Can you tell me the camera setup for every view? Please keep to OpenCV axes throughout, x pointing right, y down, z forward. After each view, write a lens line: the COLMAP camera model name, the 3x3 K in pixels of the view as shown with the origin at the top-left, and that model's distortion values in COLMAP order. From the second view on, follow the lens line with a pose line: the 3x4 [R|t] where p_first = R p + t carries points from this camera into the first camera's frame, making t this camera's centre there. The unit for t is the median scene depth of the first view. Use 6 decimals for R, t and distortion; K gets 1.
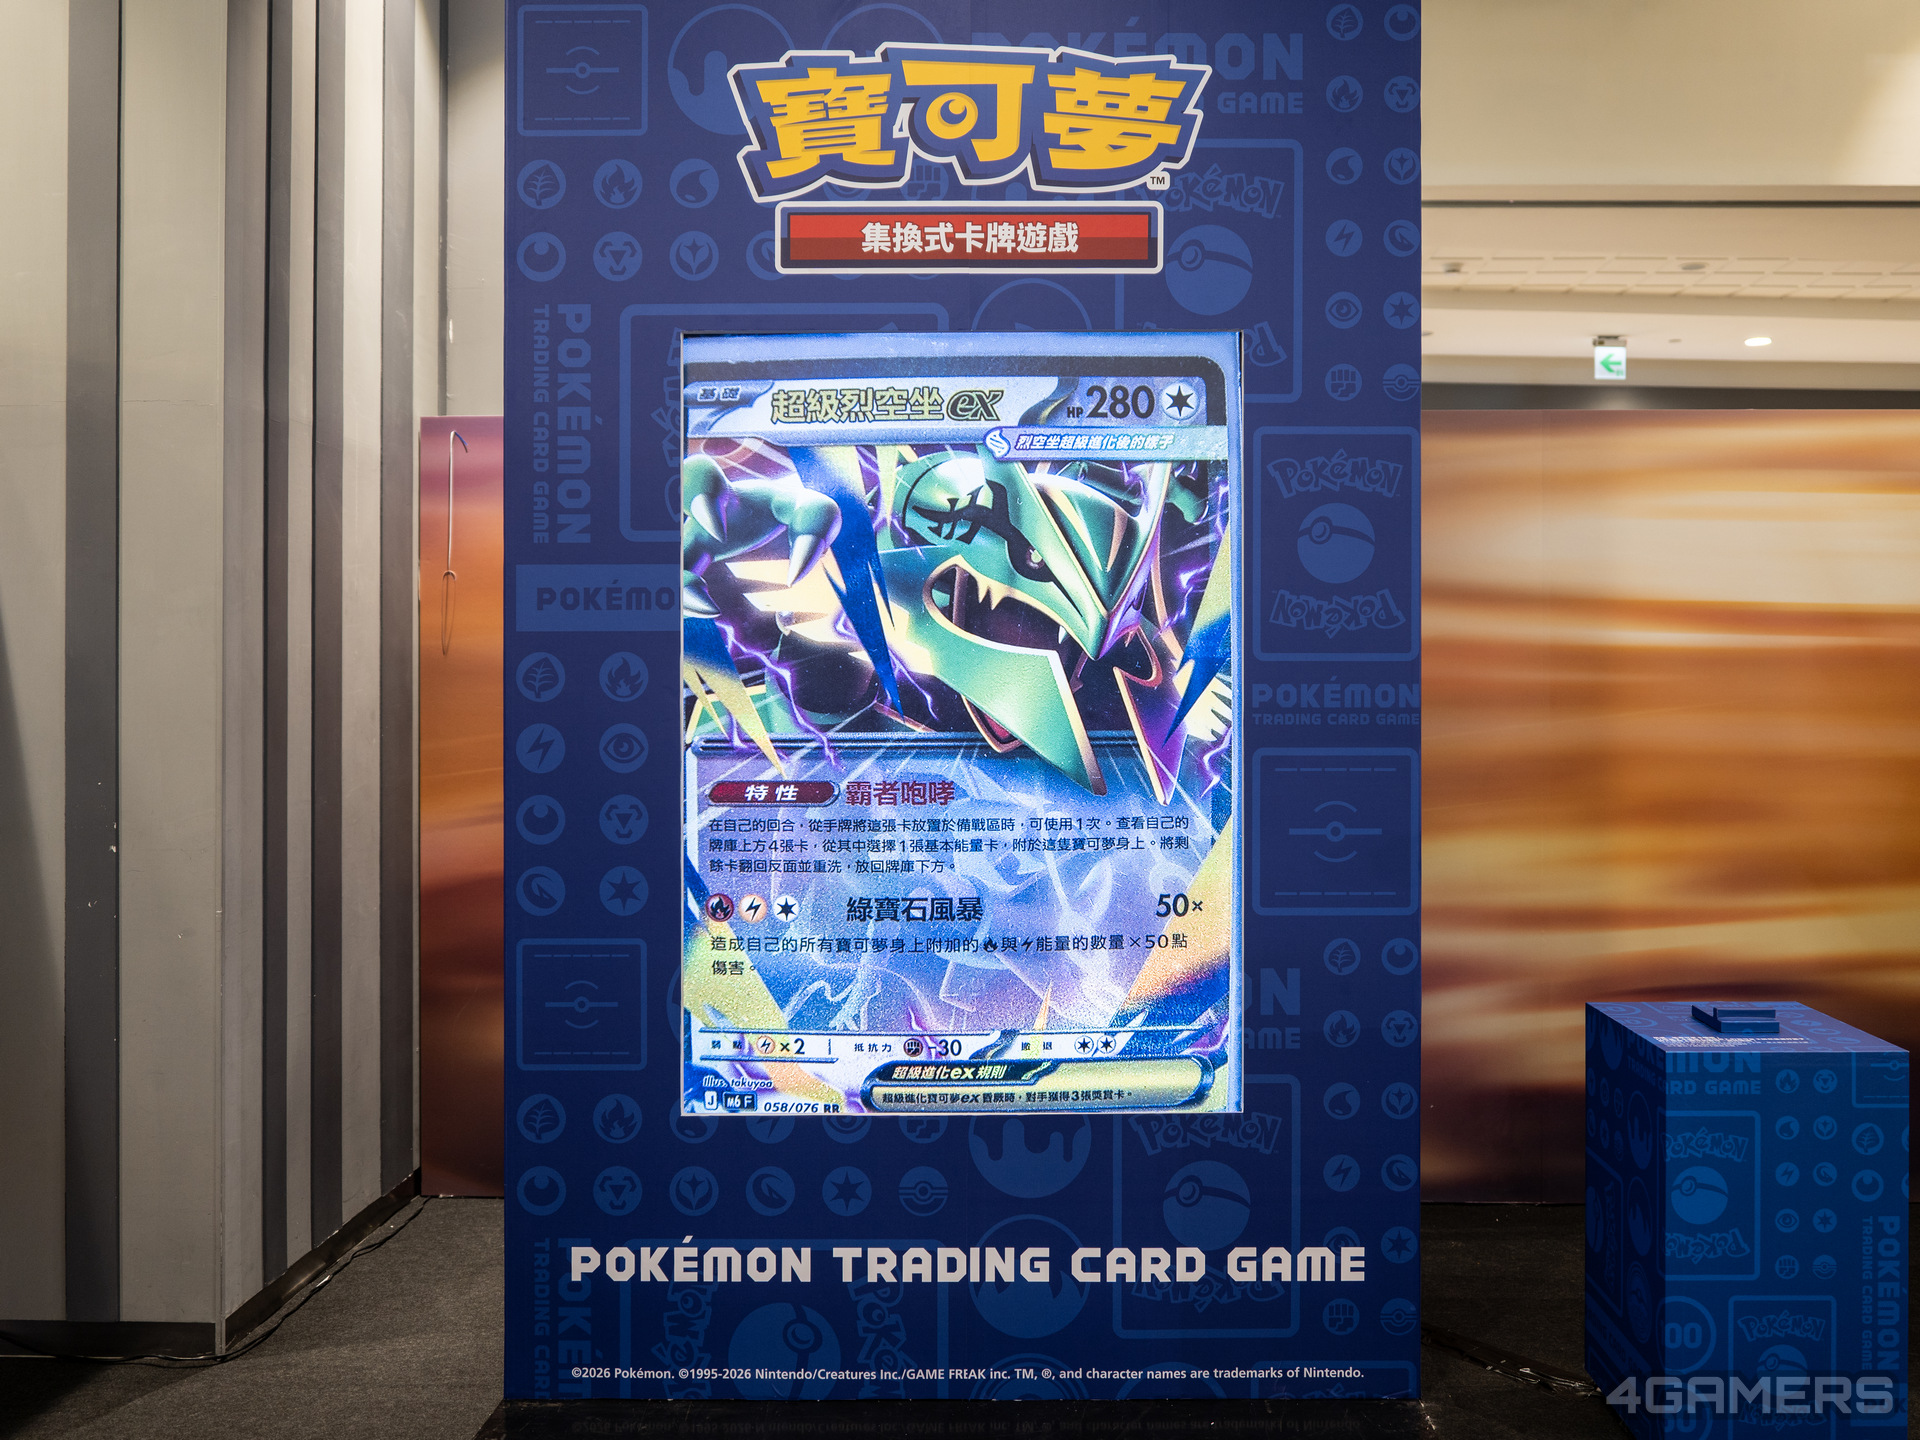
lens RADIAL K [[1711.1, 0, 962.0], [0, 1711.1, 613.6], [0, 0, 1]] dist [-0.011133, -0.012339]
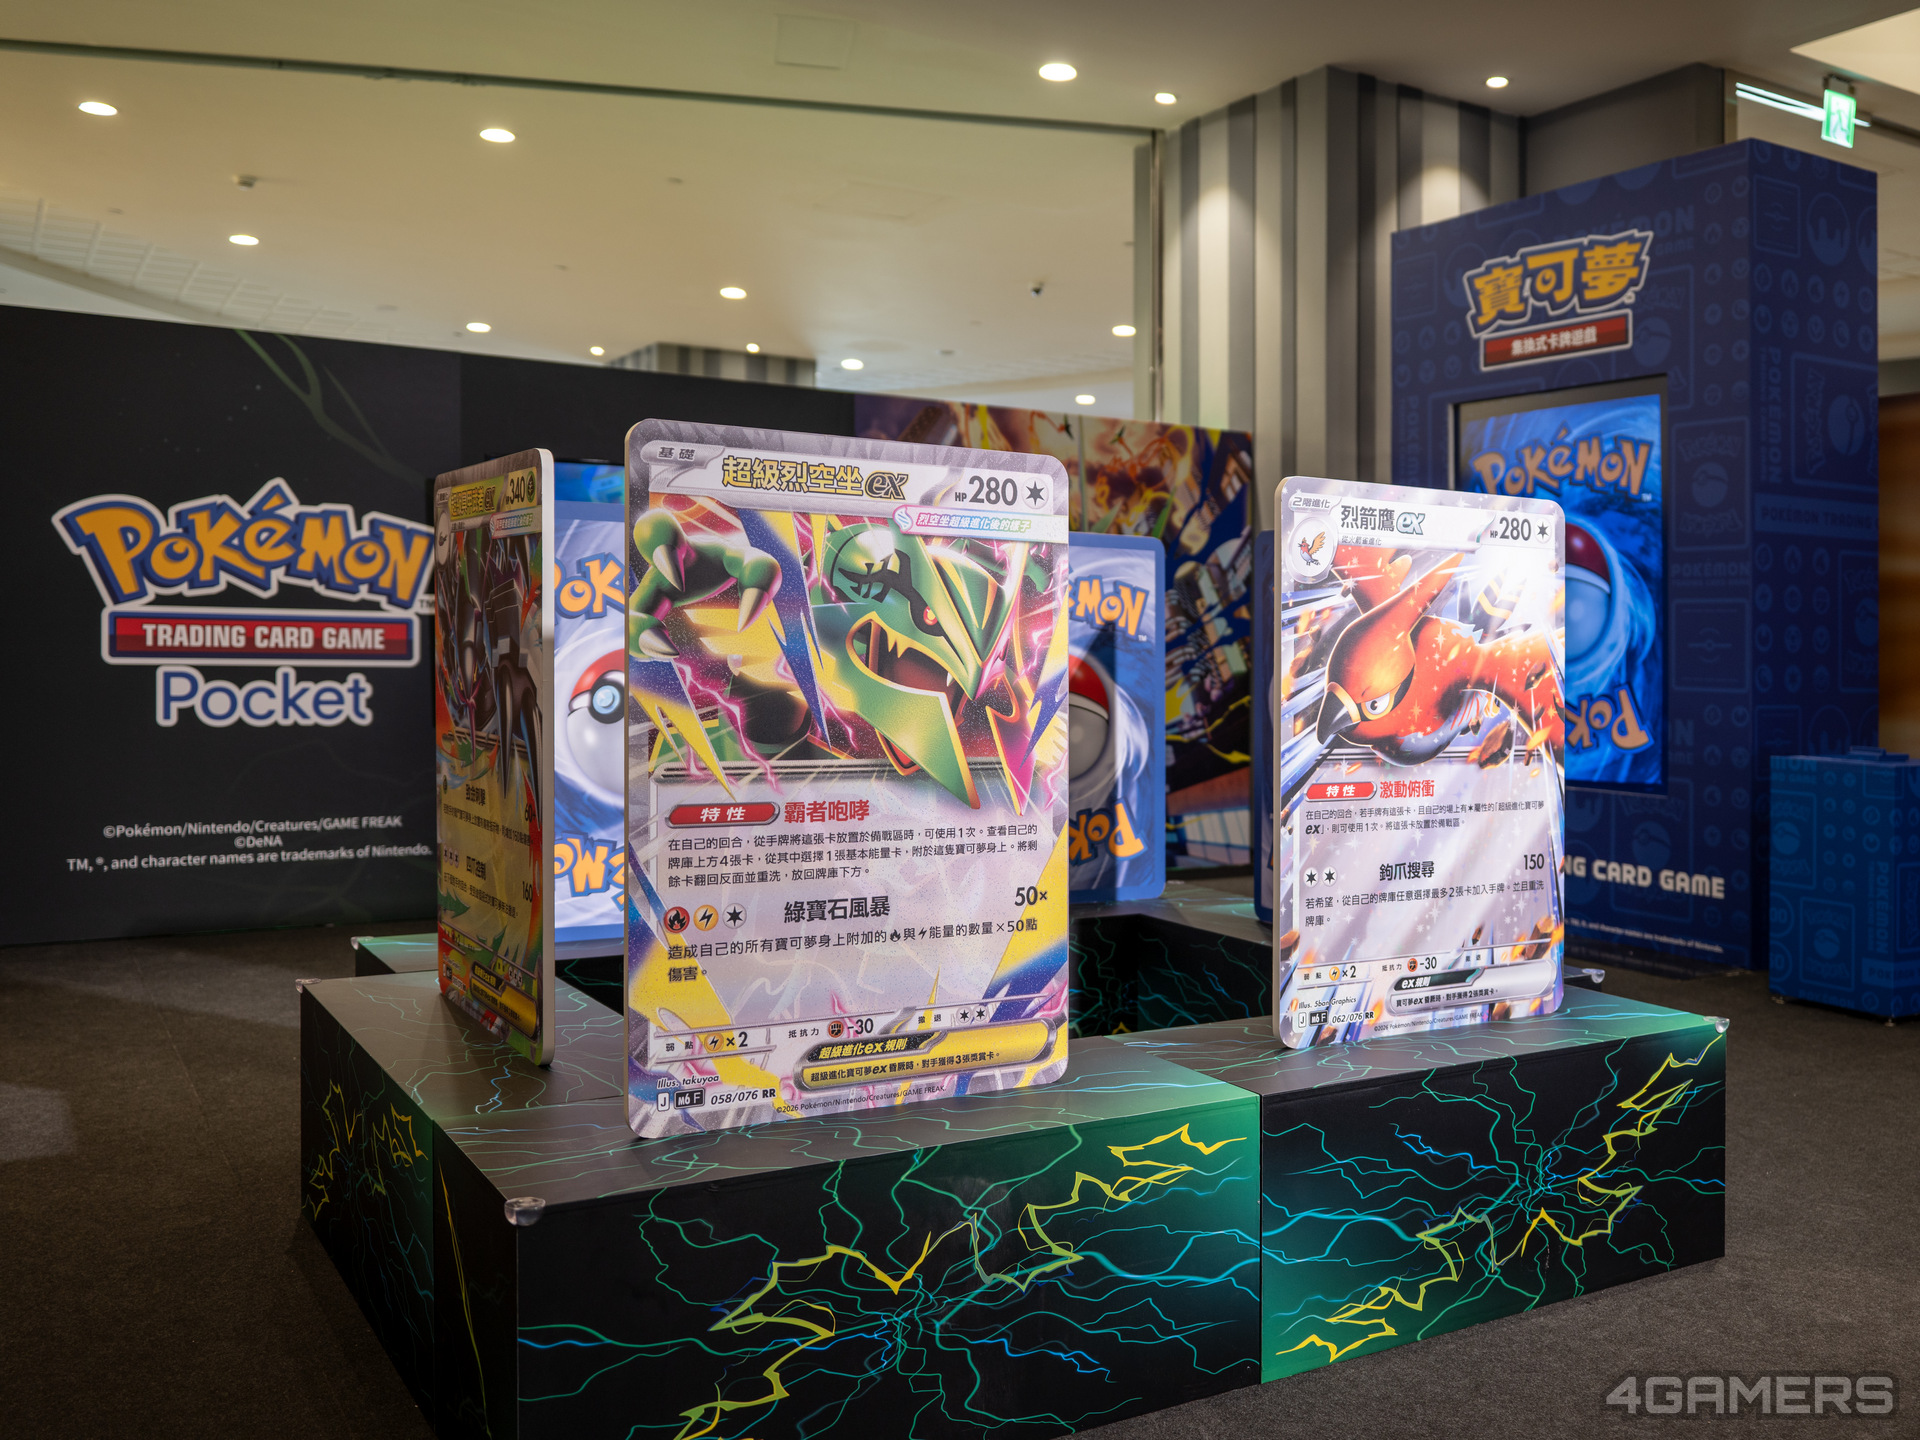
lens RADIAL K [[1711.1, 0, 962.0], [0, 1711.1, 613.6], [0, 0, 1]] dist [-0.011133, -0.012339]
pose [[0.491534, 0.001363, -0.870858, 1.390846], [0.001688, 0.999995, 0.002518, 0.088113], [0.870857, -0.002707, 0.491529, -0.564321]]
